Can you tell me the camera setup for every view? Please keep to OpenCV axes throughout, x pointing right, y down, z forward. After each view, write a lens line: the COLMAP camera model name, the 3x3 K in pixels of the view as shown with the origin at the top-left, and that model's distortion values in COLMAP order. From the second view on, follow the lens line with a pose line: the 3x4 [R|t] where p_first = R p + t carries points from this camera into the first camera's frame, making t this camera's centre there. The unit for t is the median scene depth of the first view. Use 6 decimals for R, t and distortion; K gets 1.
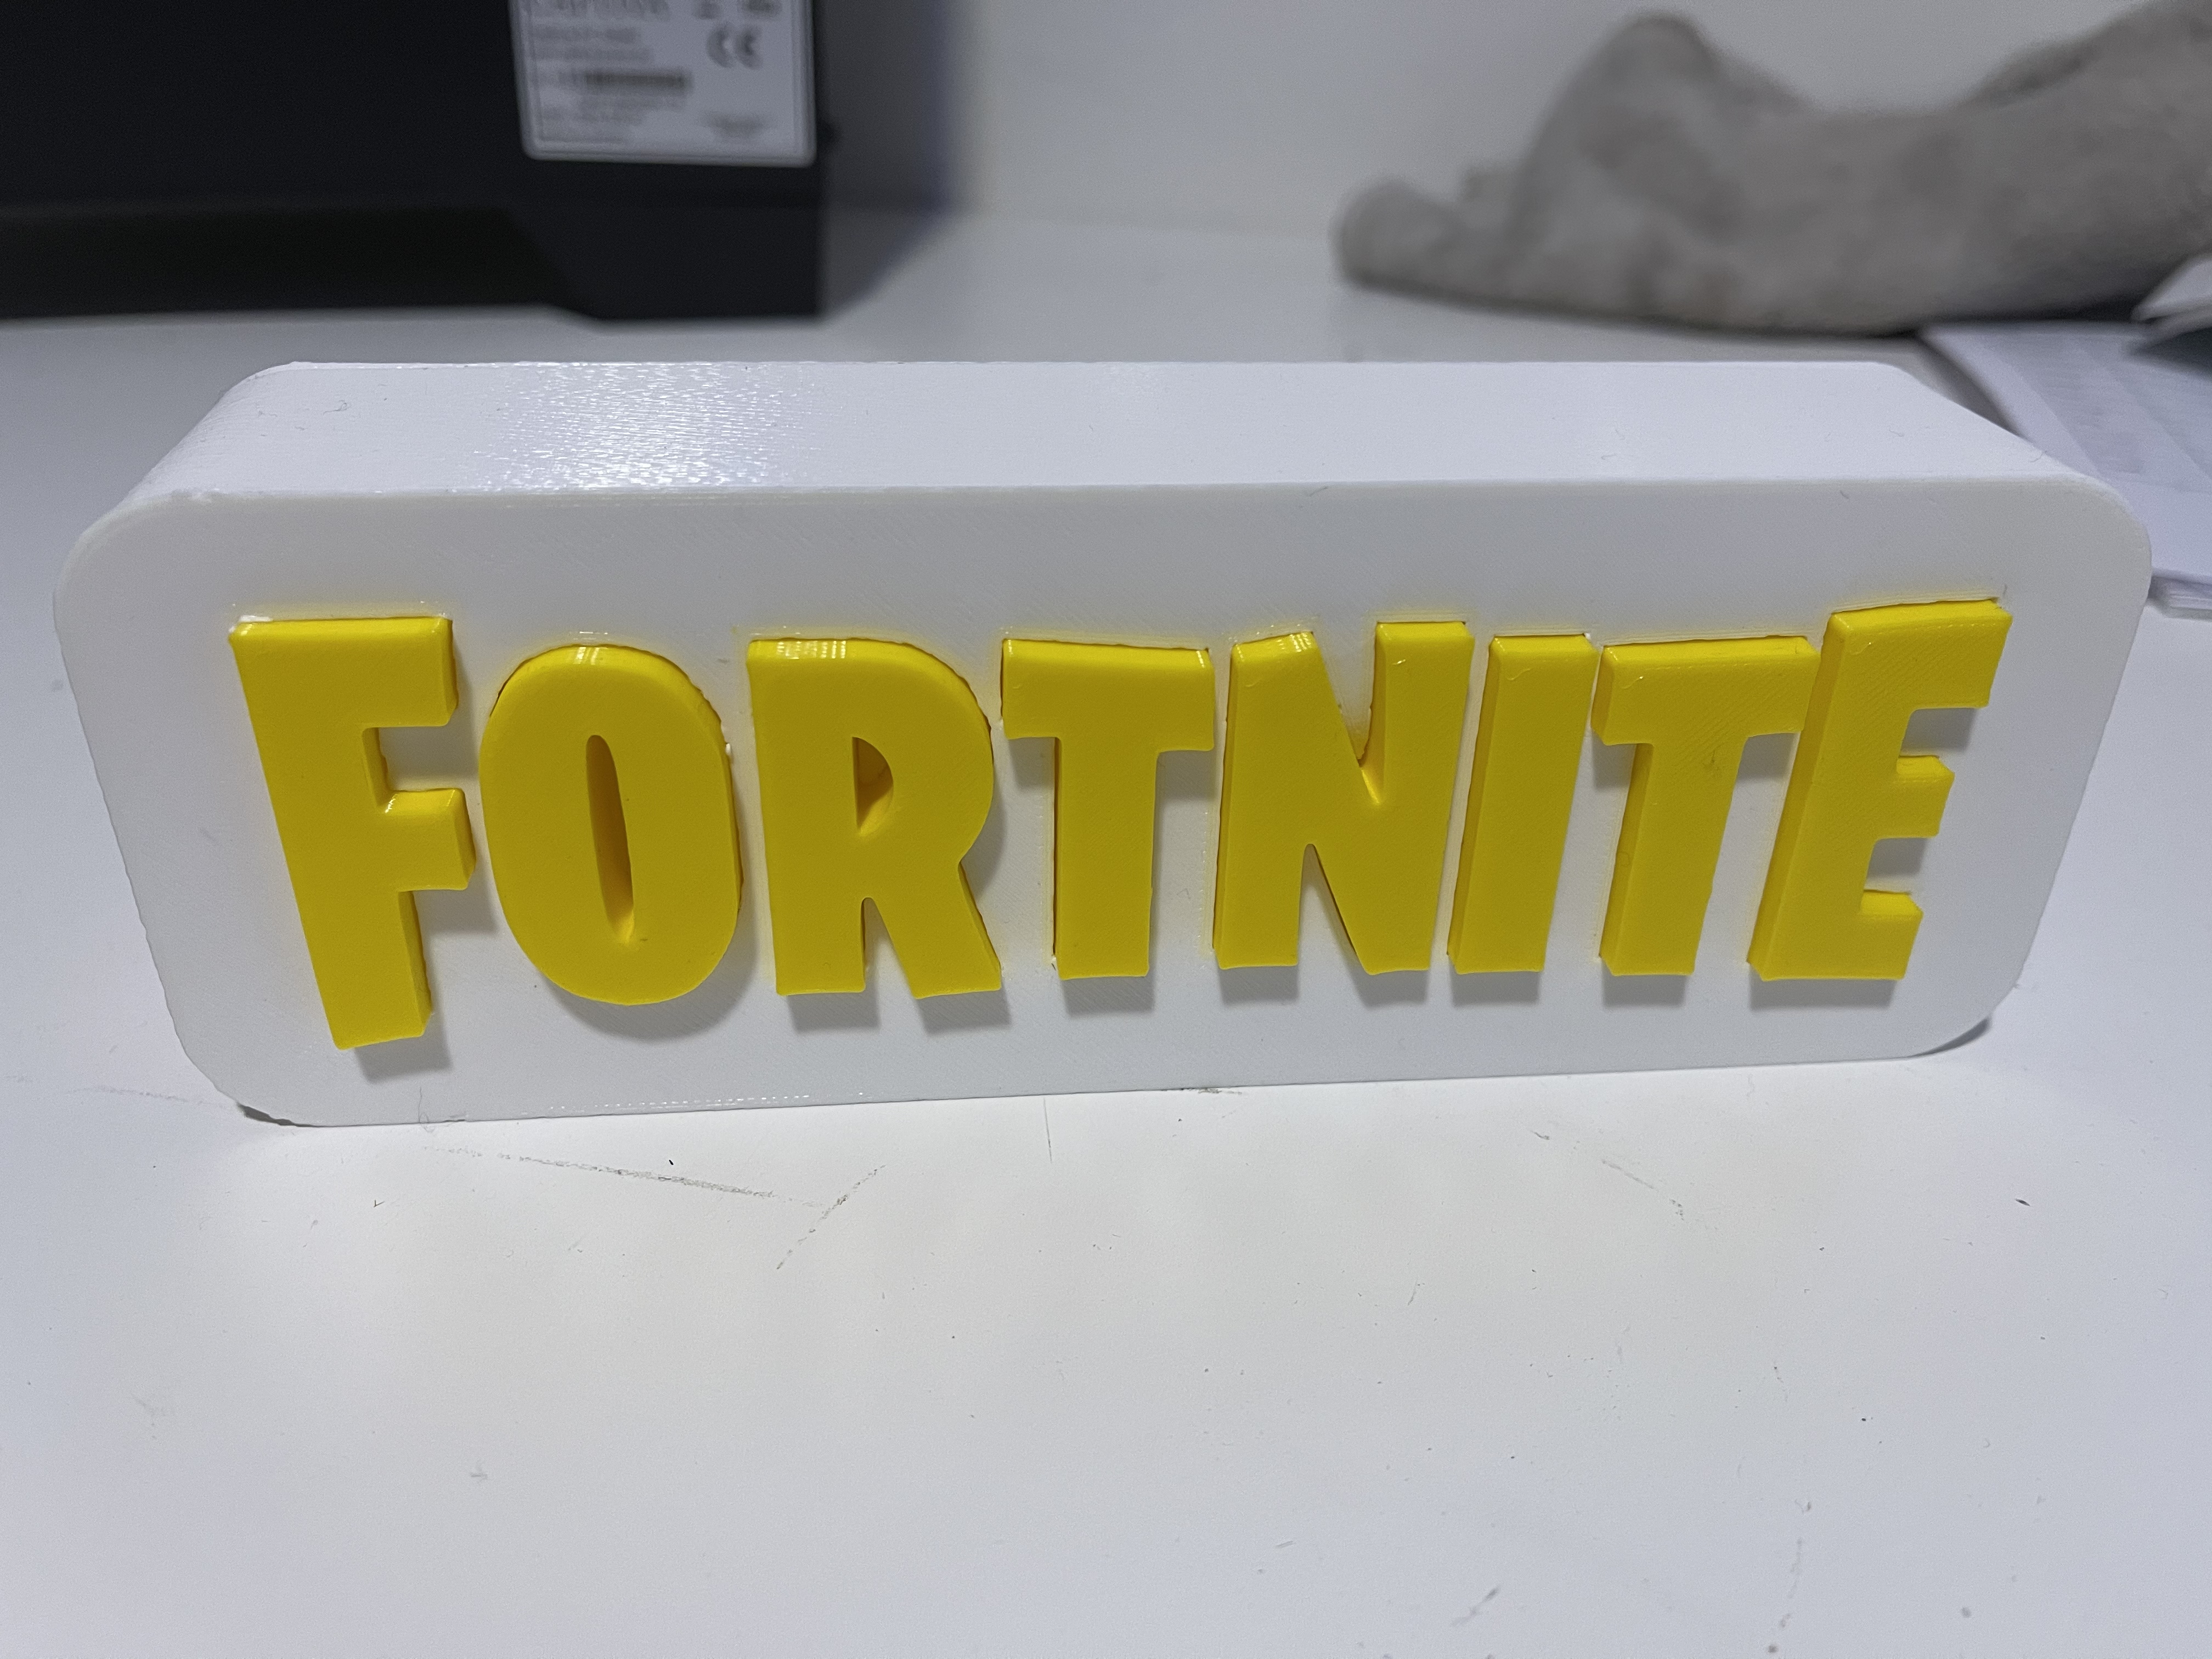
lens RADIAL K [[1676.4, 0, 1106.0], [0, 1676.4, 829.5], [0, 0, 1]] dist [0.065118, -0.004749]
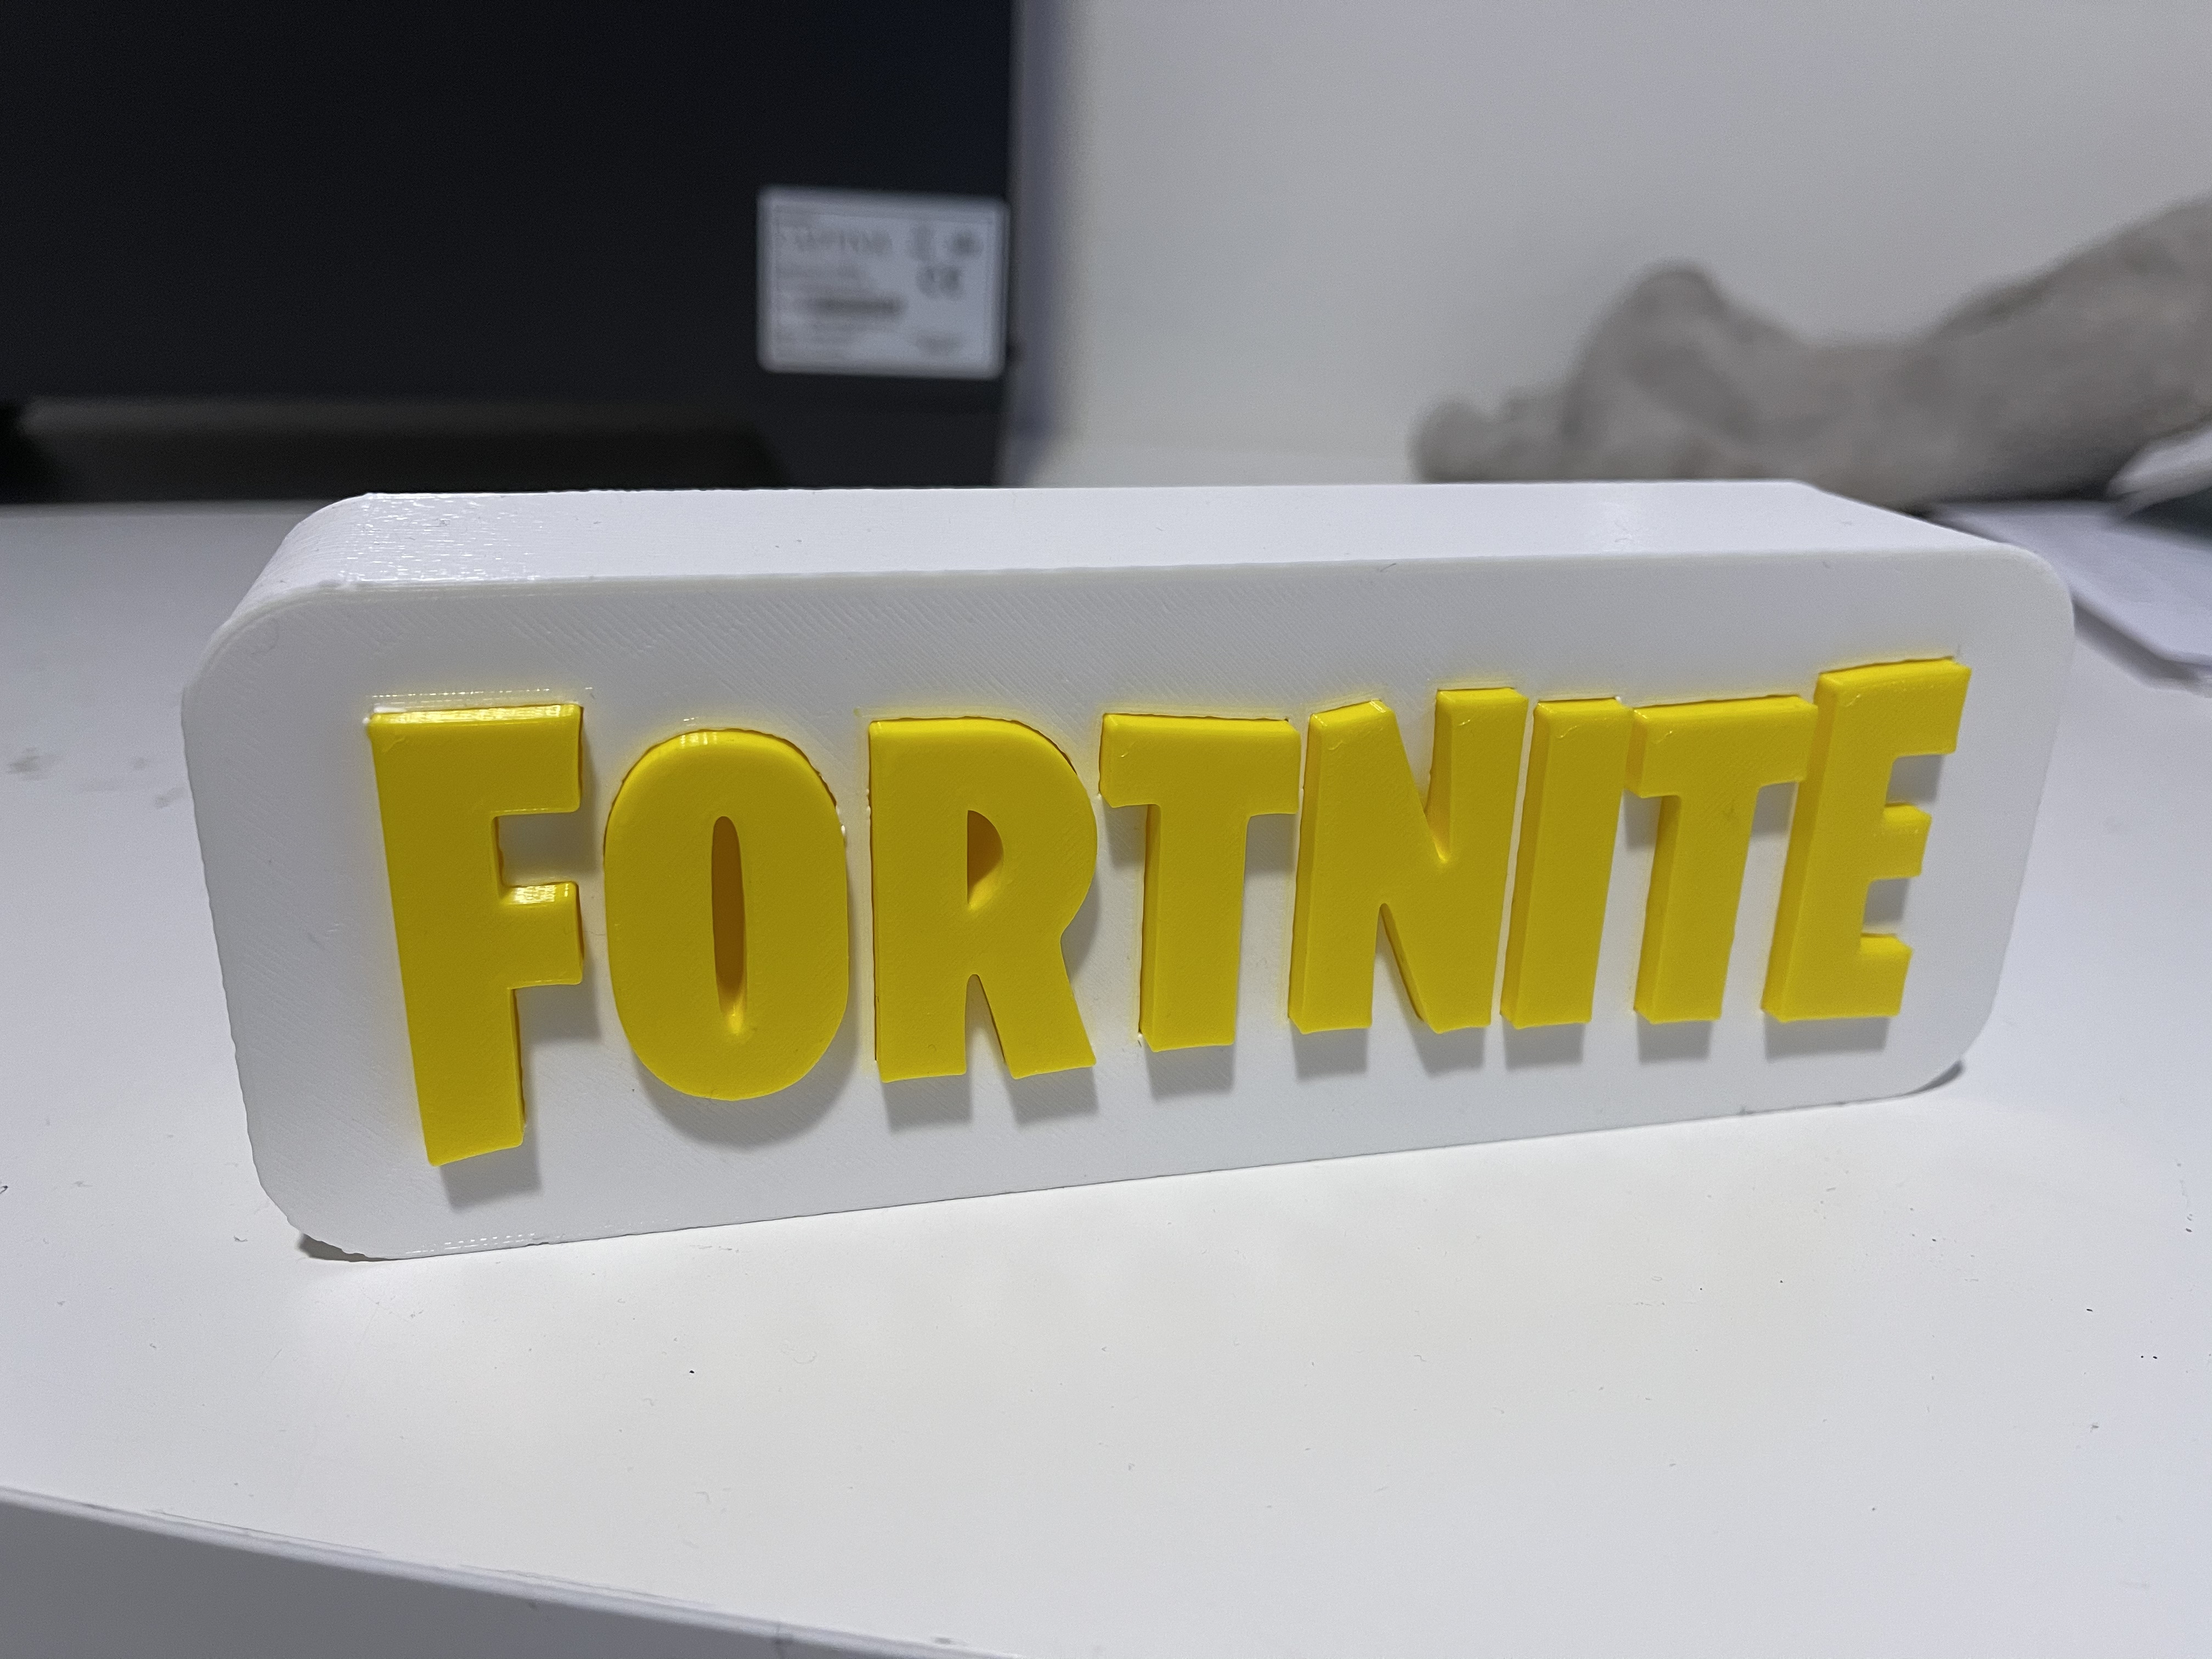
lens RADIAL K [[1676.4, 0, 1106.0], [0, 1676.4, 829.5], [0, 0, 1]] dist [0.065118, -0.004749]
pose [[0.988619, -0.046417, 0.143100, -0.203063], [0.068351, 0.985953, -0.152397, 0.112390], [-0.134016, 0.160444, 0.977905, -0.017086]]
